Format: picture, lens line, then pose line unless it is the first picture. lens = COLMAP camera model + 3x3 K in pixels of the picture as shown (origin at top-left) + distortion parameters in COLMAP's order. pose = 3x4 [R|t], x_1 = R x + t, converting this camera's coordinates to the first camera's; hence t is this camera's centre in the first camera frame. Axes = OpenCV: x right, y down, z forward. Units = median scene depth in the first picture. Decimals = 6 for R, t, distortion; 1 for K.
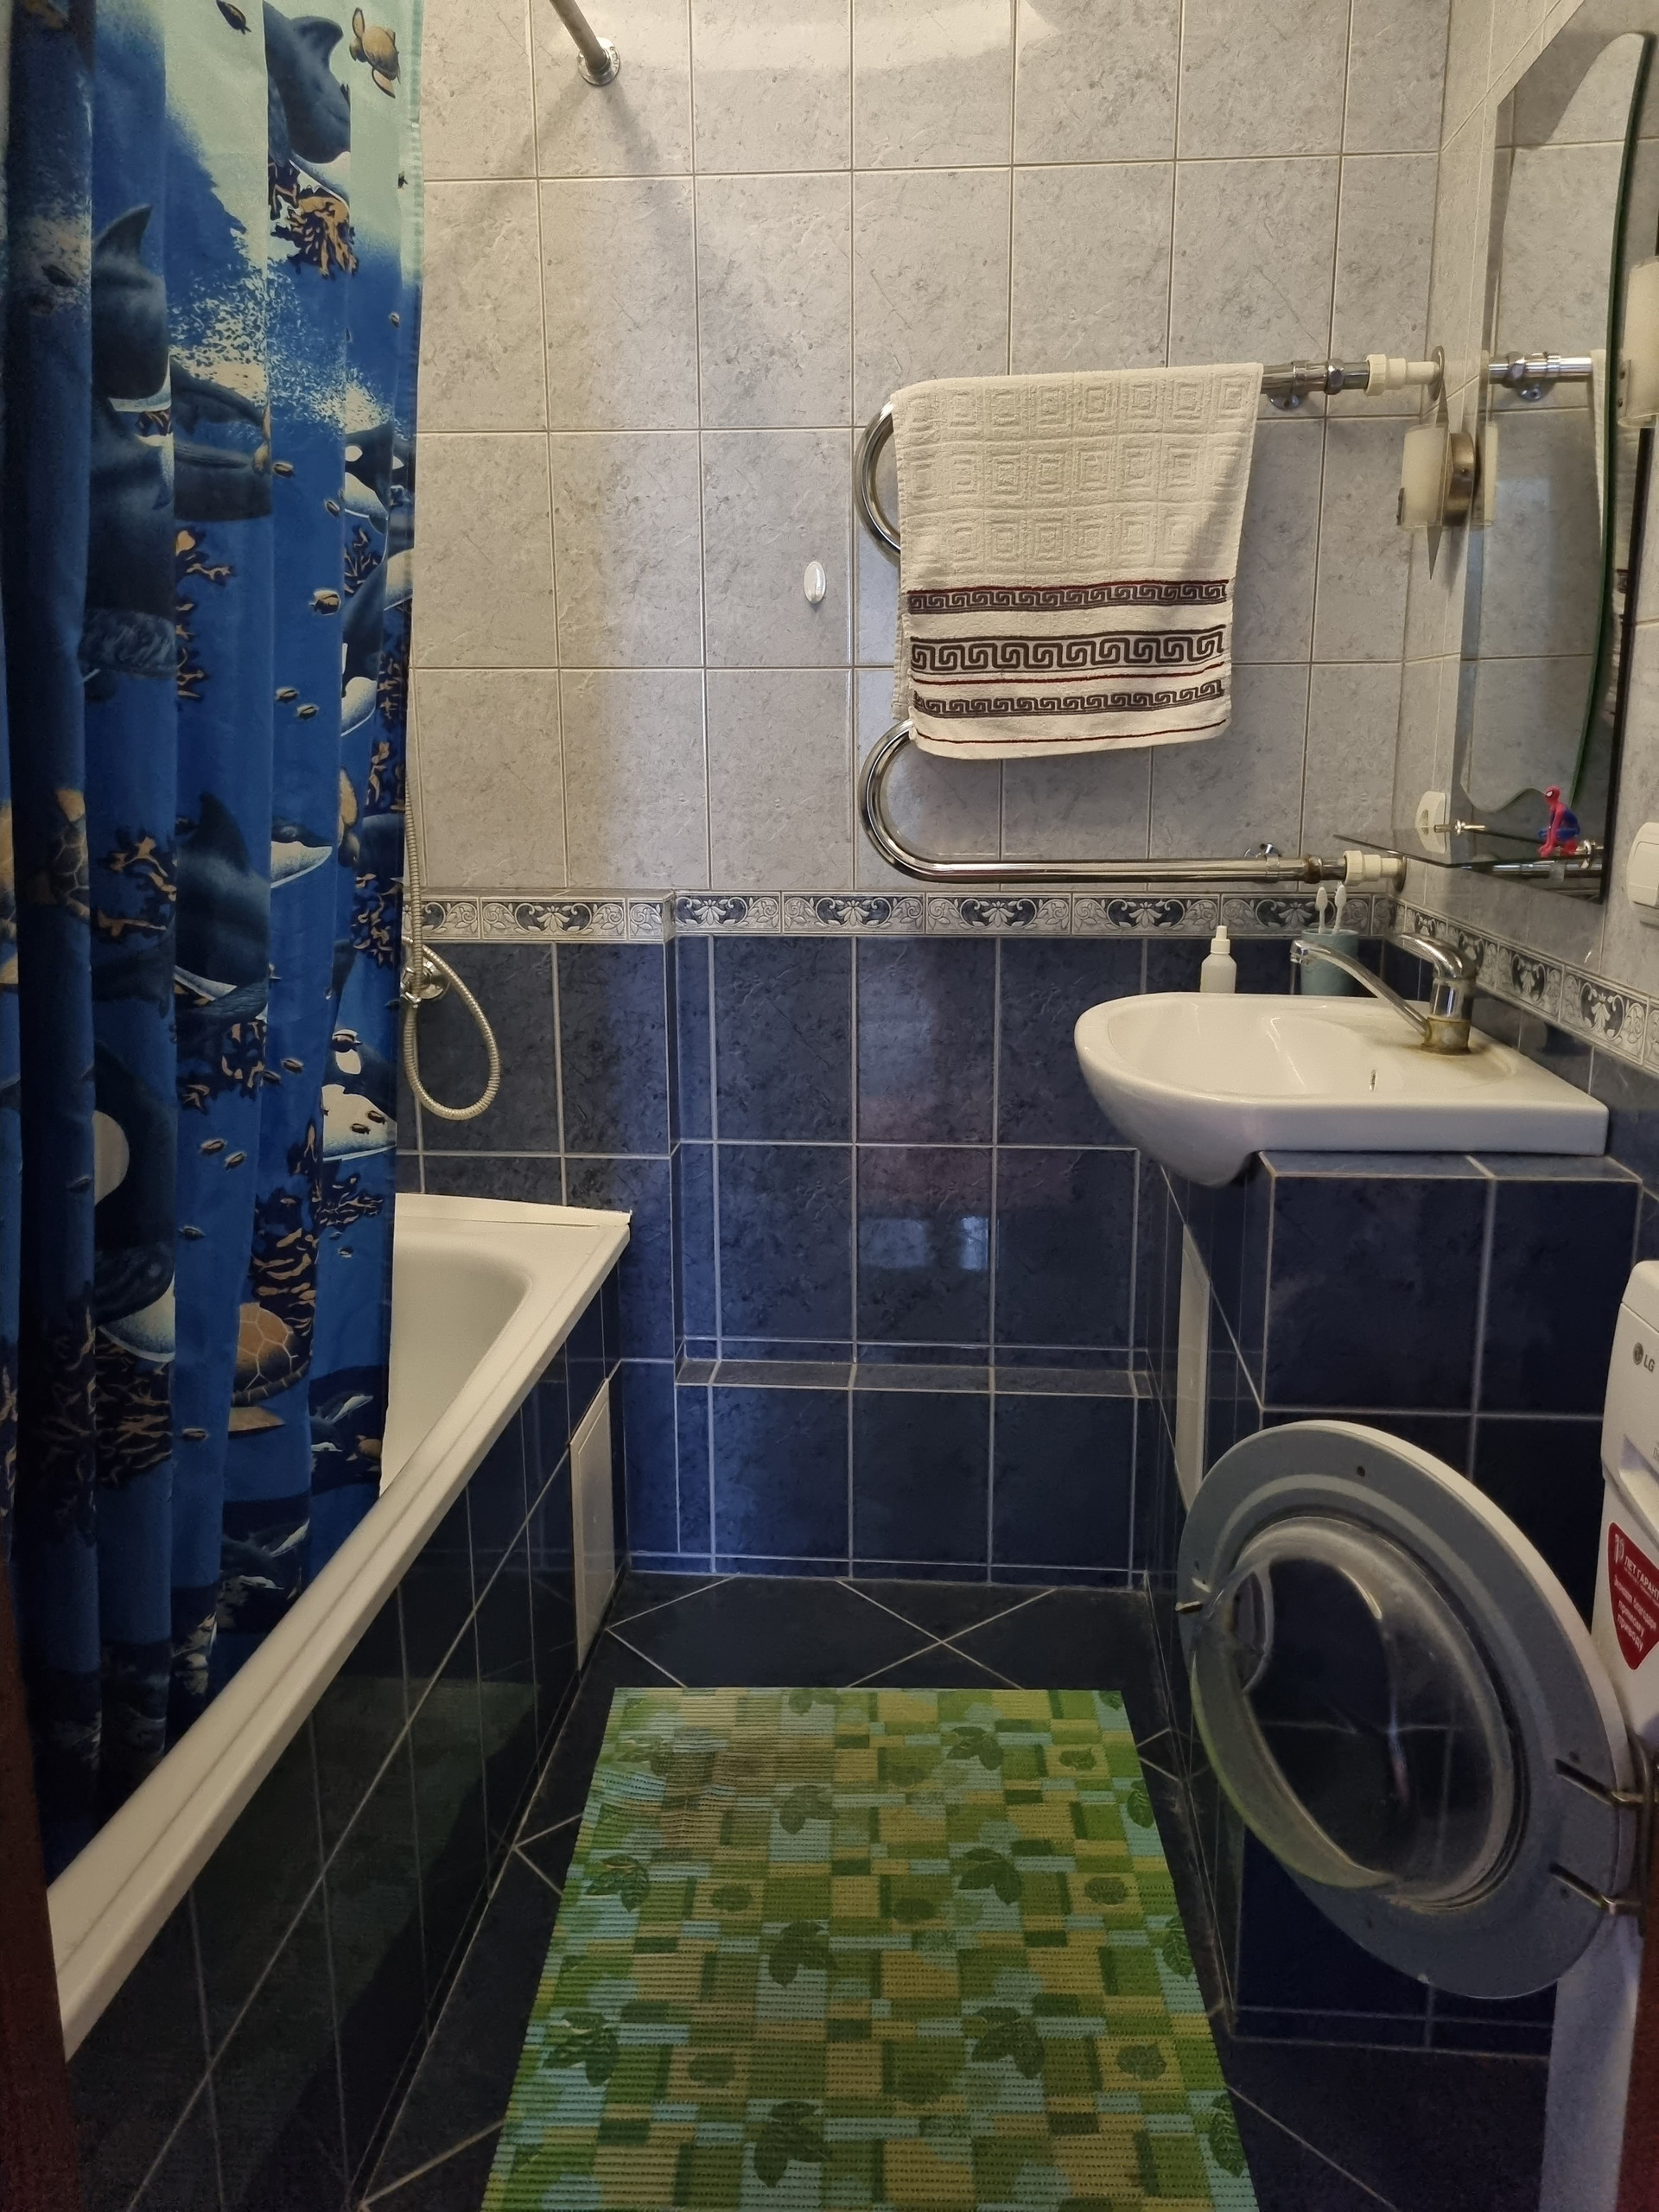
lens RADIAL K [[1685.7, 0, 875.5], [0, 1685.7, 1090.8], [0, 0, 1]] dist [0.049470, -0.044376]
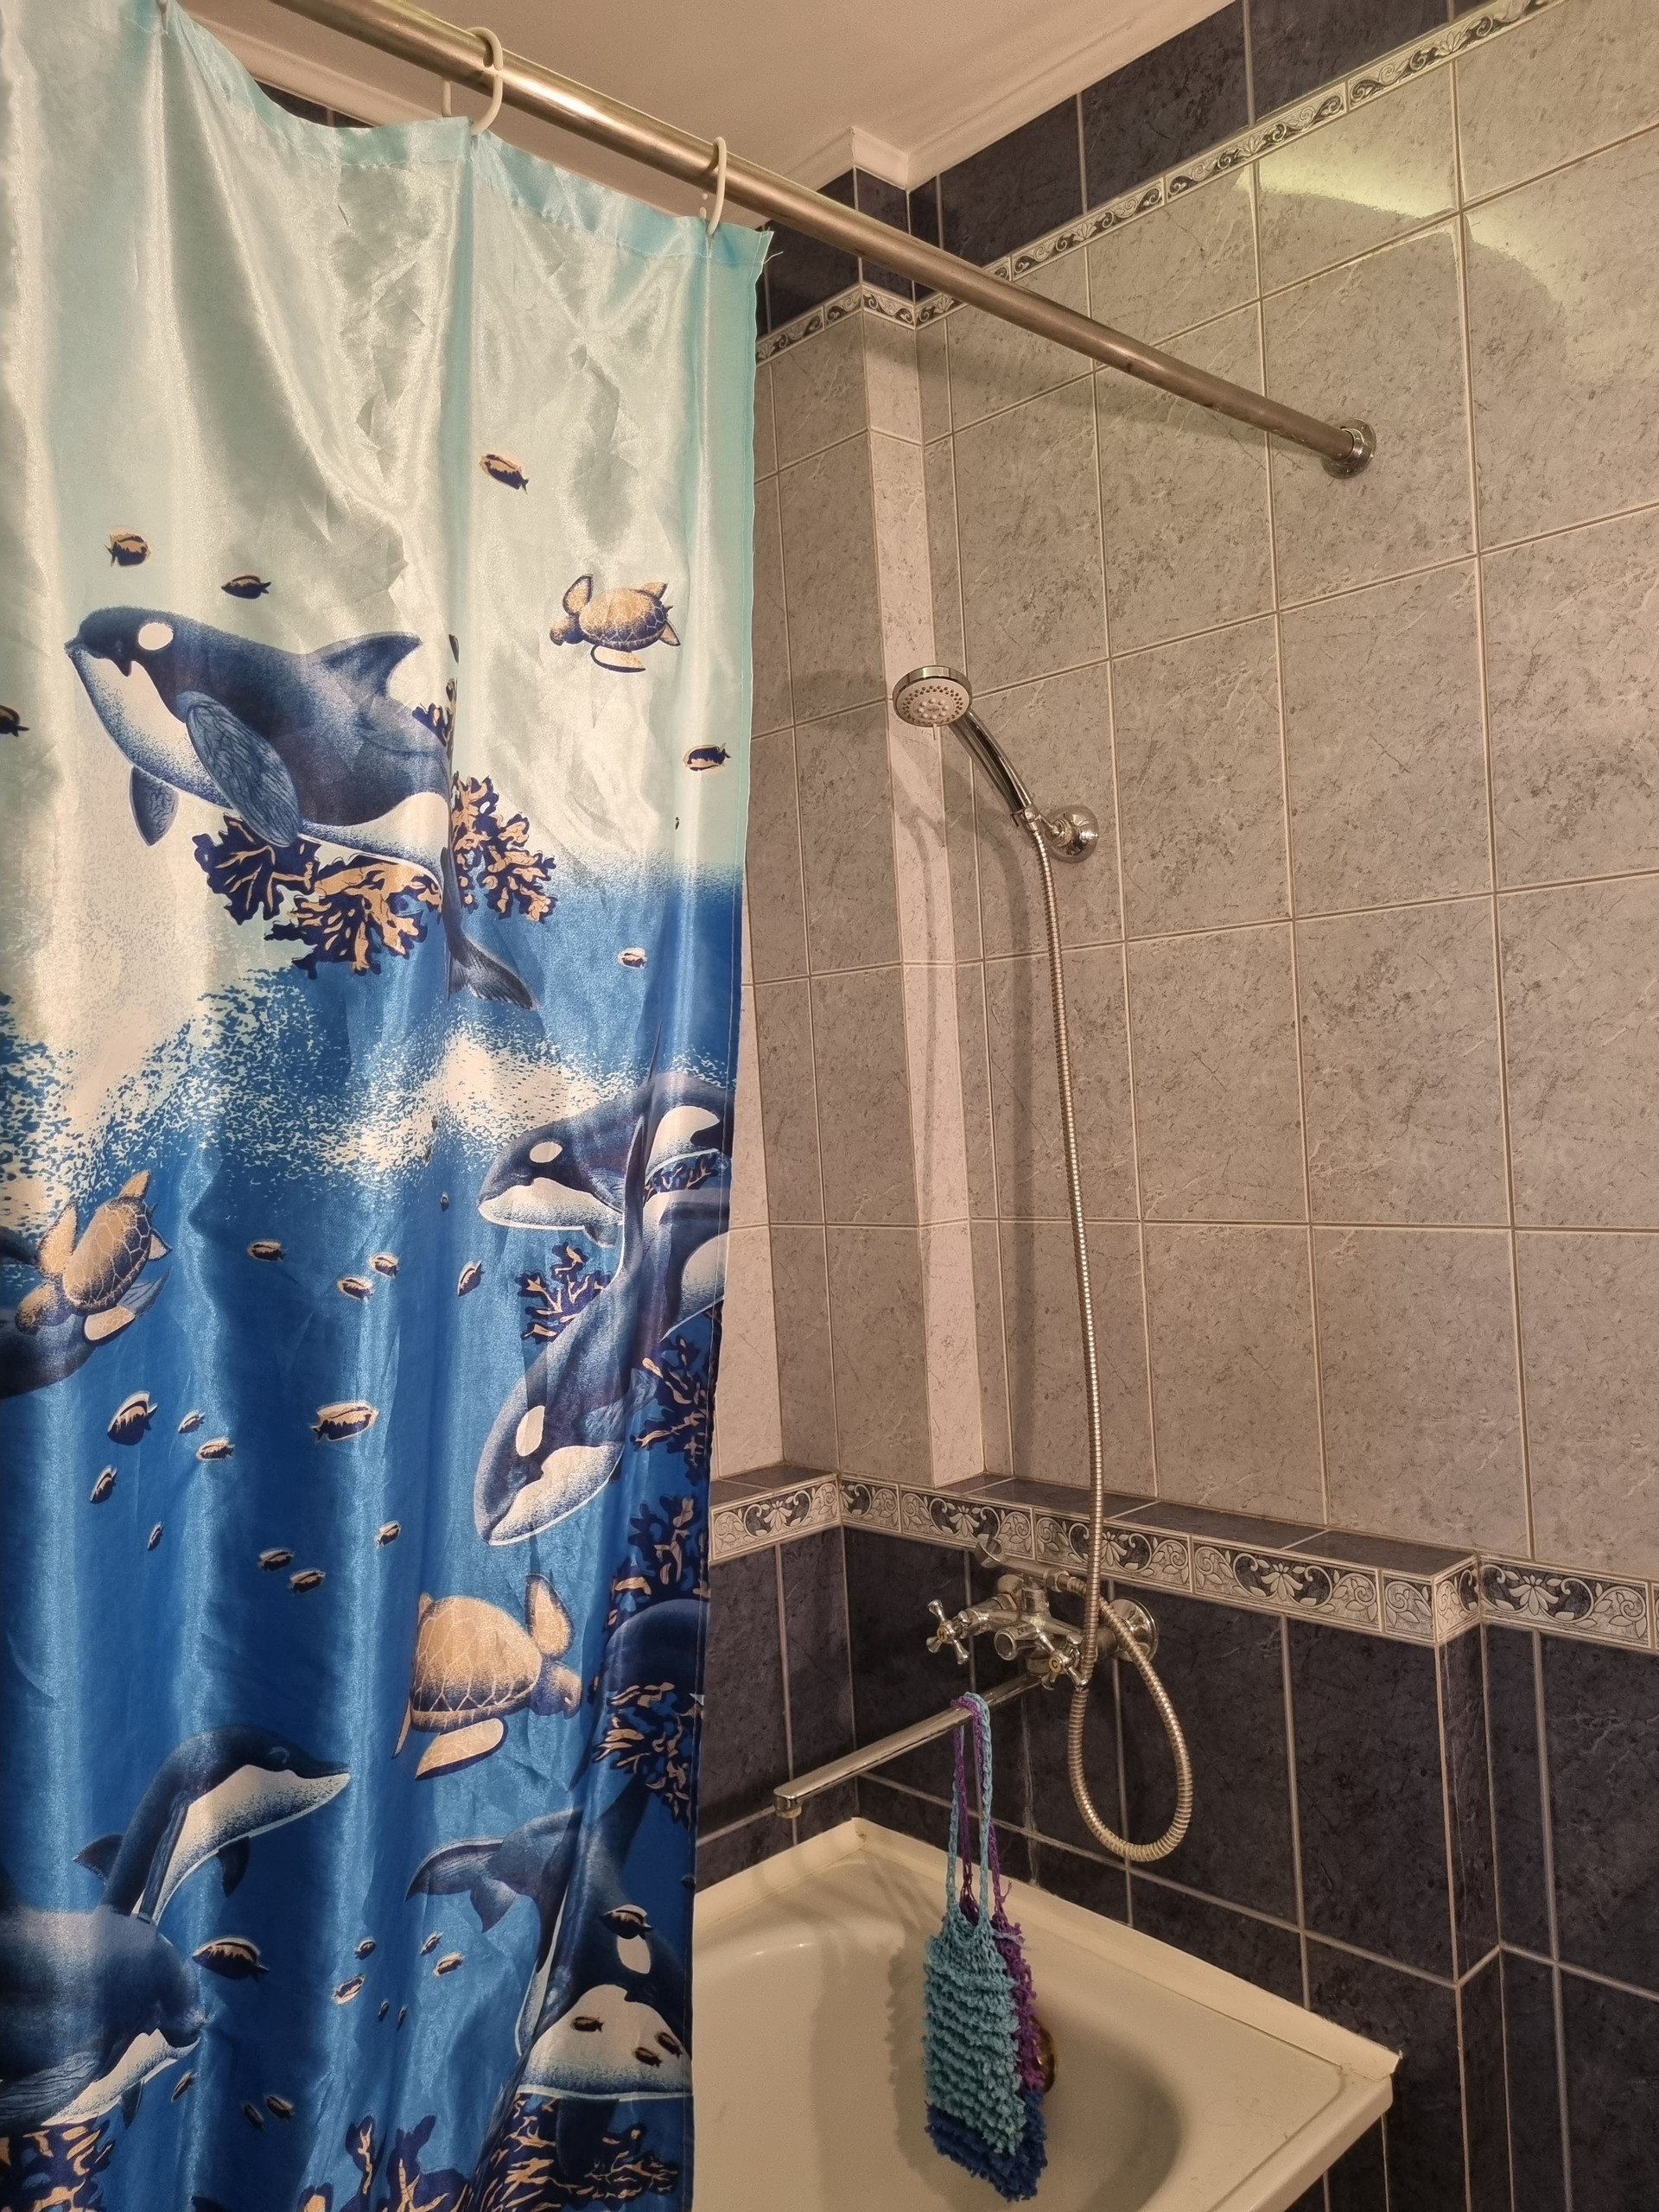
lens RADIAL K [[1685.7, 0, 842.9], [0, 1685.7, 1098.3], [0, 0, 1]] dist [0.049470, -0.044376]
pose [[0.738254, -0.035455, -0.673591, 0.168822], [-0.087905, 0.985044, -0.148192, -0.193730], [0.668770, 0.168616, 0.724096, 0.362139]]
